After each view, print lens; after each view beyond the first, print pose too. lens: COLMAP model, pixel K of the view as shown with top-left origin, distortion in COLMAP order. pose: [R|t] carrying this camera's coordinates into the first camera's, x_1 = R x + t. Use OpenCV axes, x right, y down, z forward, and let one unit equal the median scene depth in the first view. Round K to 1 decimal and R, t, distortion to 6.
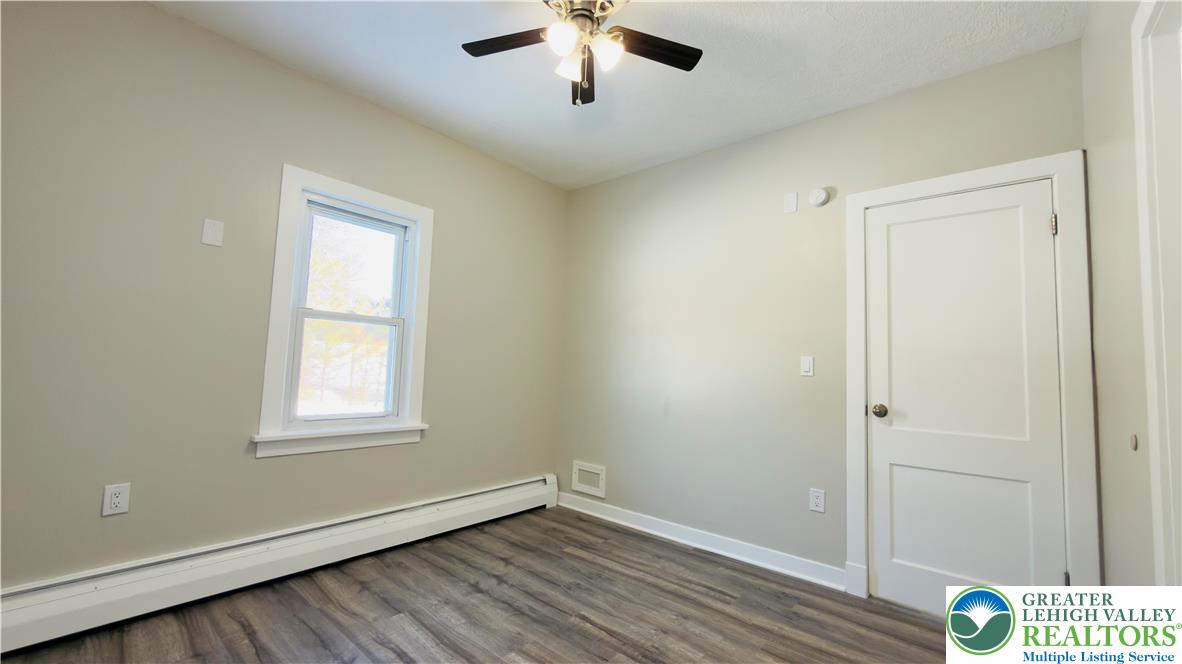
lens RADIAL K [[470.9, 0, 591.0], [0, 470.9, 332.0], [0, 0, 1]] dist [-0.000380, 0.000023]
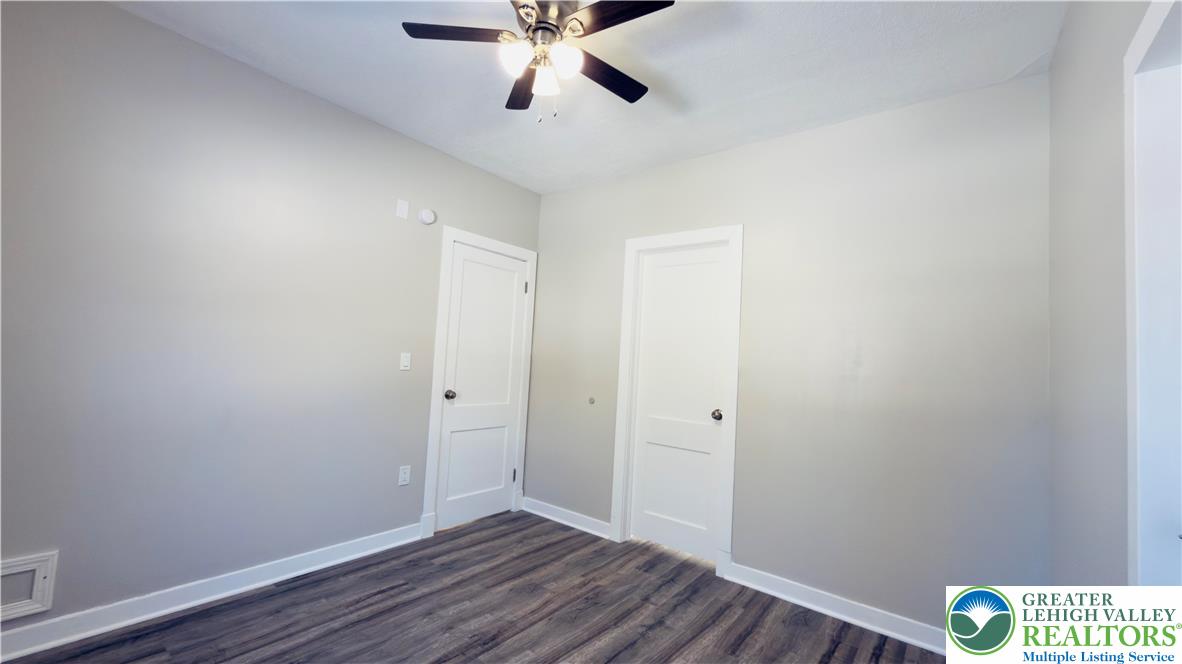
lens RADIAL K [[470.9, 0, 591.0], [0, 470.9, 332.0], [0, 0, 1]] dist [-0.000380, 0.000023]
pose [[-0.041917, 0.020078, 0.998919, -0.764703], [-0.133868, 0.990670, -0.025529, -0.032003], [-0.990112, -0.134793, -0.038838, 0.672304]]
